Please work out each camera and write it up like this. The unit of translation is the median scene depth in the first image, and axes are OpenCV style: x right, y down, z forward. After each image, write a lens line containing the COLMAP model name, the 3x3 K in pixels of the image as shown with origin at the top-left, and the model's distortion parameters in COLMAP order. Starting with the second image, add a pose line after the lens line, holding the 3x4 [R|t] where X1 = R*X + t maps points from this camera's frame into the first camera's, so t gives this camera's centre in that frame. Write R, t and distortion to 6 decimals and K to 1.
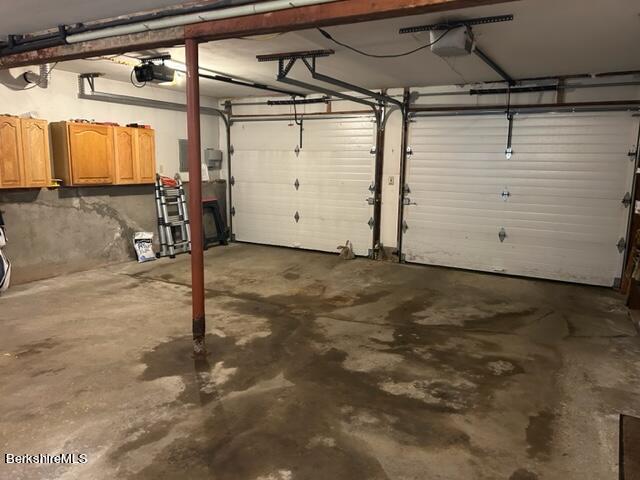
lens RADIAL K [[490.3, 0, 320.0], [0, 490.3, 240.0], [0, 0, 1]] dist [0.004394, -0.003311]
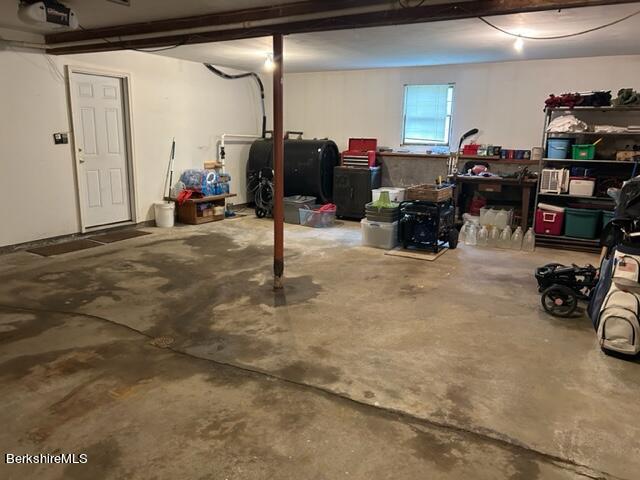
lens RADIAL K [[490.3, 0, 320.0], [0, 490.3, 240.0], [0, 0, 1]] dist [0.004394, -0.003311]
pose [[-0.998771, -0.048444, 0.010487, -0.326934], [-0.041176, 0.928703, 0.368530, -0.316299], [-0.027592, 0.367645, -0.929557, 1.926492]]
